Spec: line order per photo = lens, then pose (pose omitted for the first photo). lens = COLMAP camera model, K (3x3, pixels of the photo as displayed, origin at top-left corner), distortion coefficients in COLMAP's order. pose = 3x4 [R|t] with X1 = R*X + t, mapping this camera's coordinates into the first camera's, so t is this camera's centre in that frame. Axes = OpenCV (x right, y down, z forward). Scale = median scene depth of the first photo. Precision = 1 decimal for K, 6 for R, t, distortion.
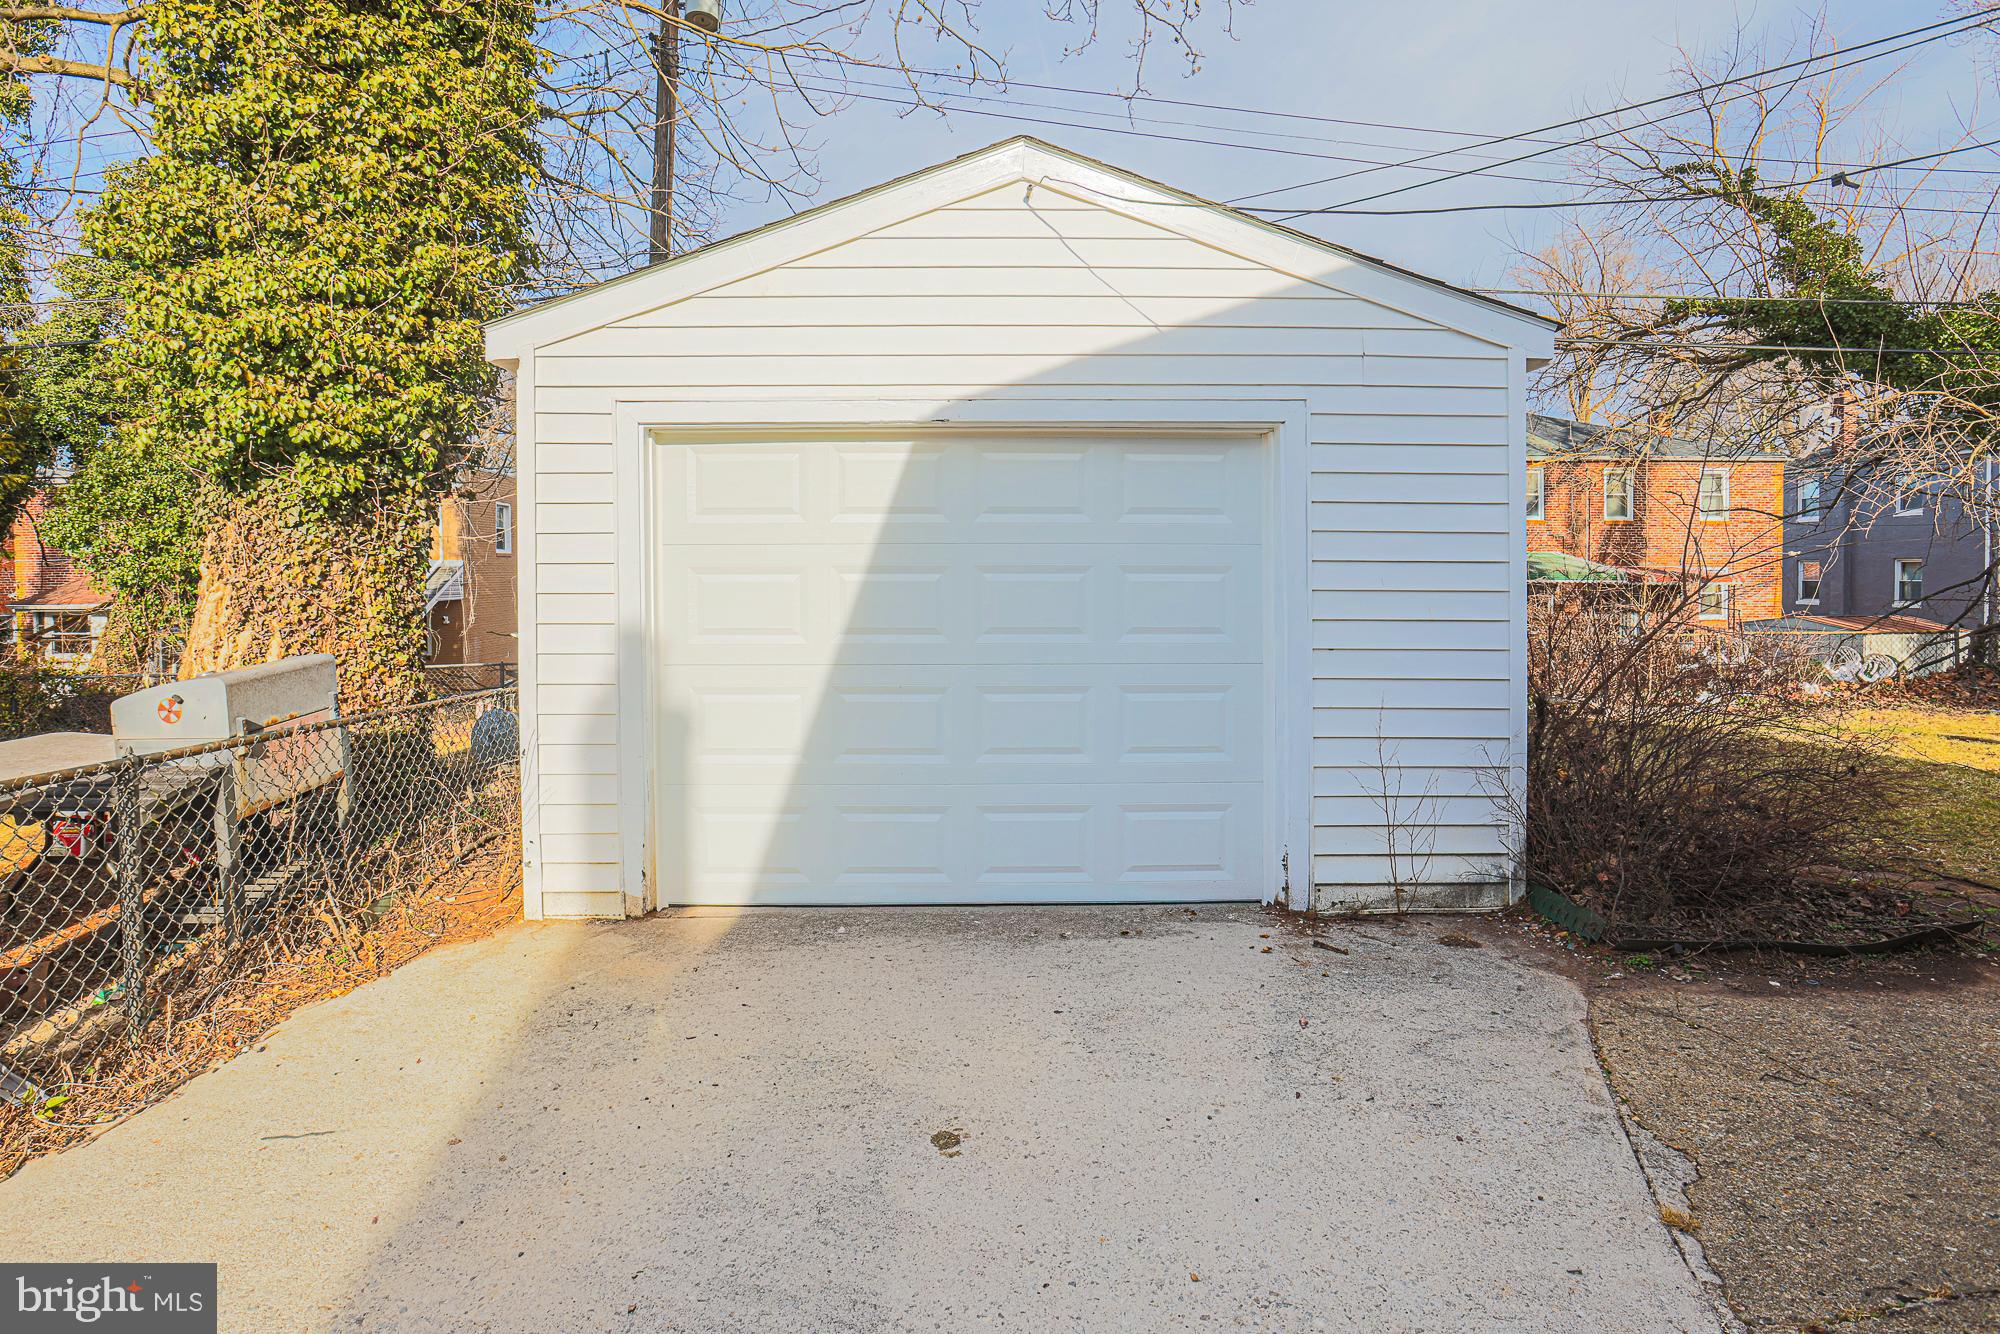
lens RADIAL K [[926.0, 0, 1000.0], [0, 926.0, 591.3], [0, 0, 1]] dist [-0.000505, -0.000032]
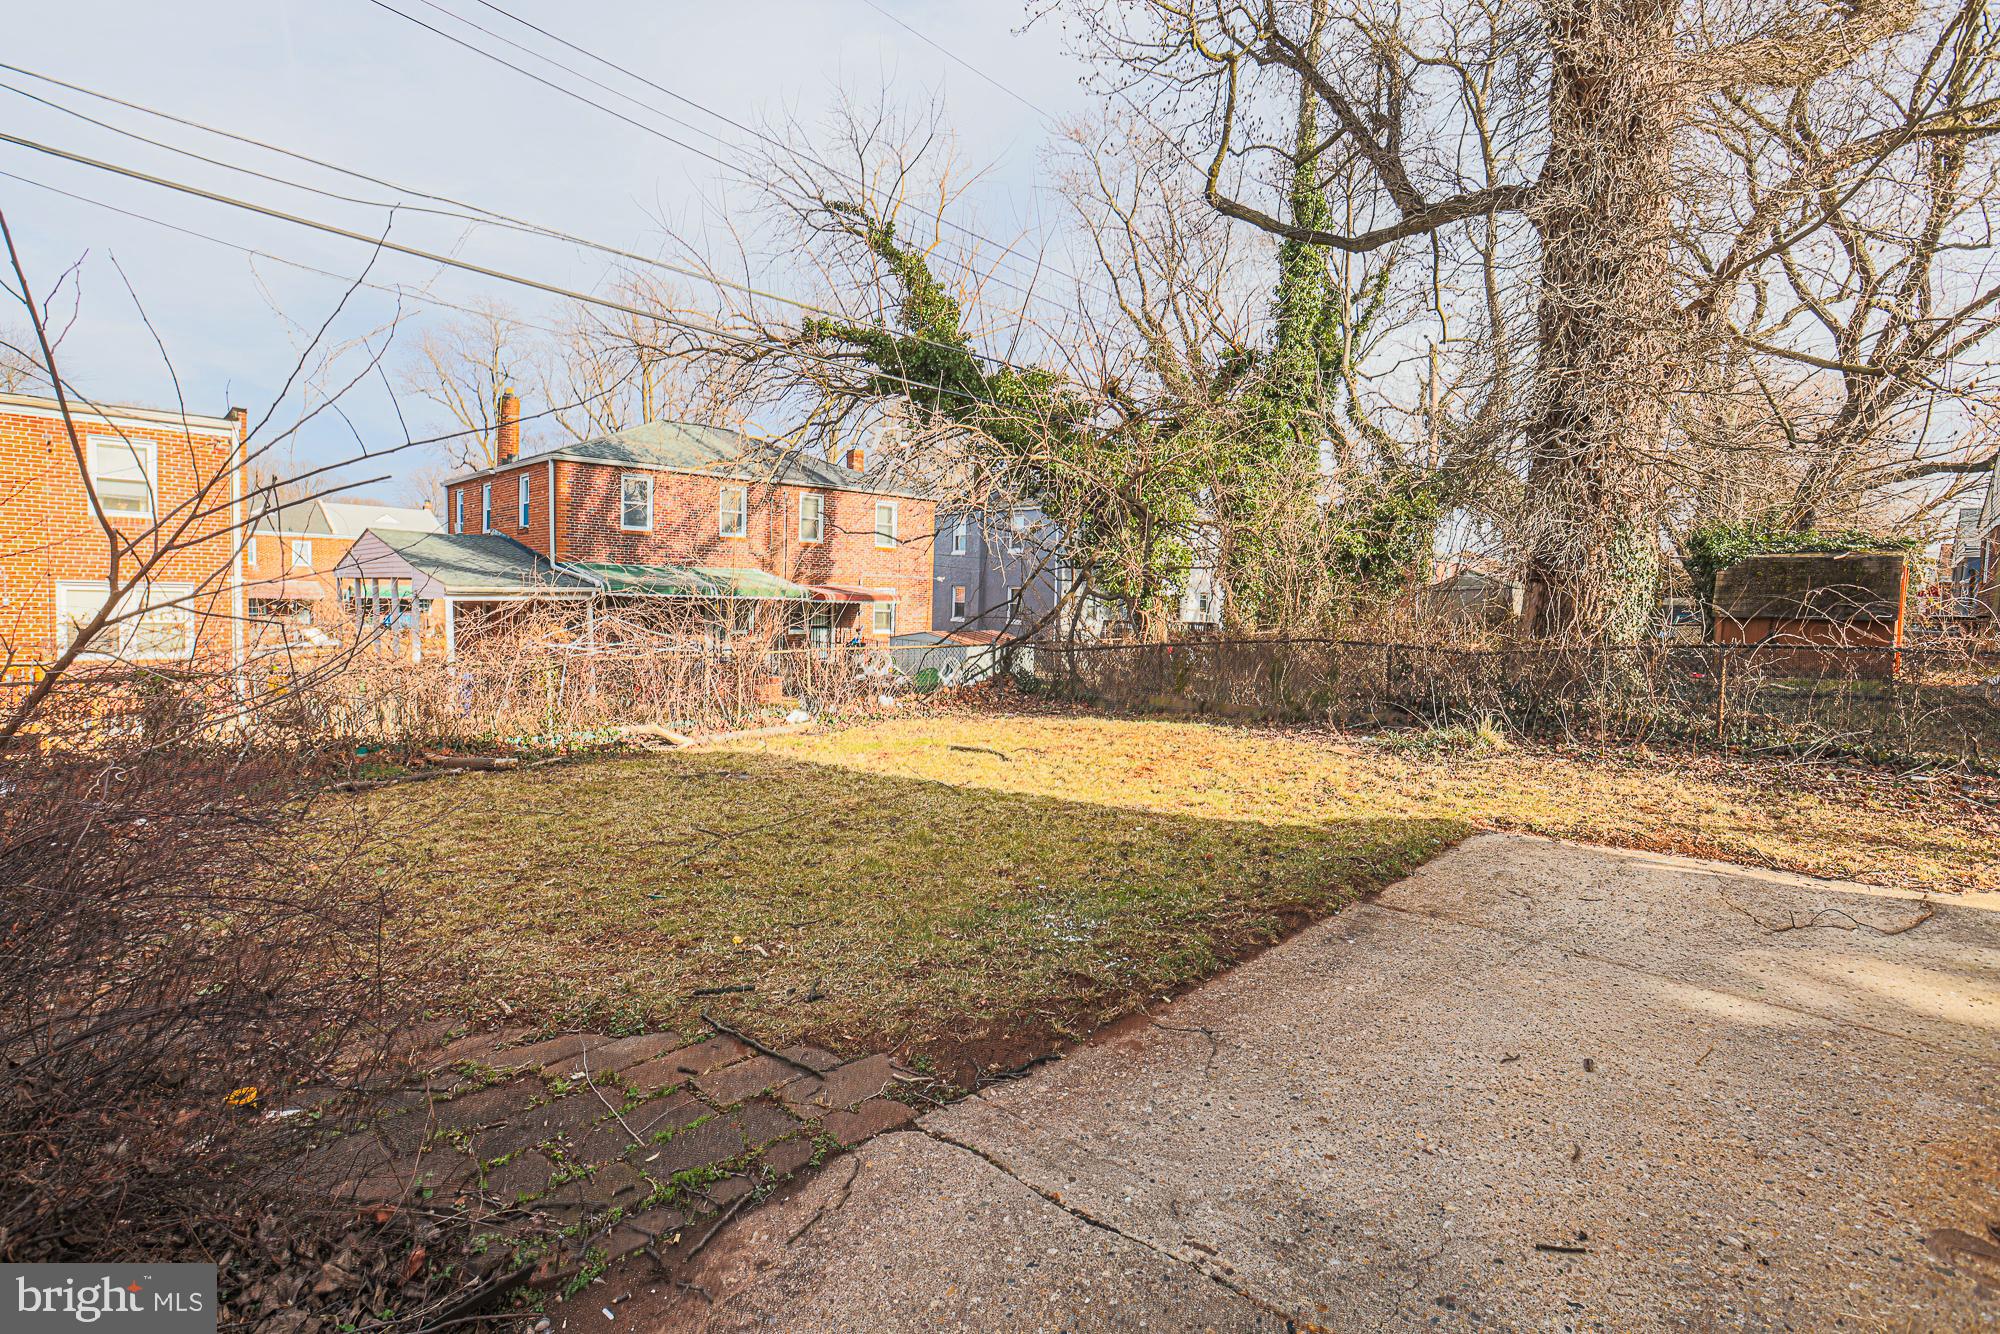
lens RADIAL K [[934.8, 0, 999.5], [0, 934.8, 635.0], [0, 0, 1]] dist [0.000388, 0.000125]
pose [[0.740434, -0.010495, 0.672048, 0.156972], [-0.008068, 0.999667, 0.024499, 0.002174], [-0.672081, -0.023562, 0.740102, 0.083453]]
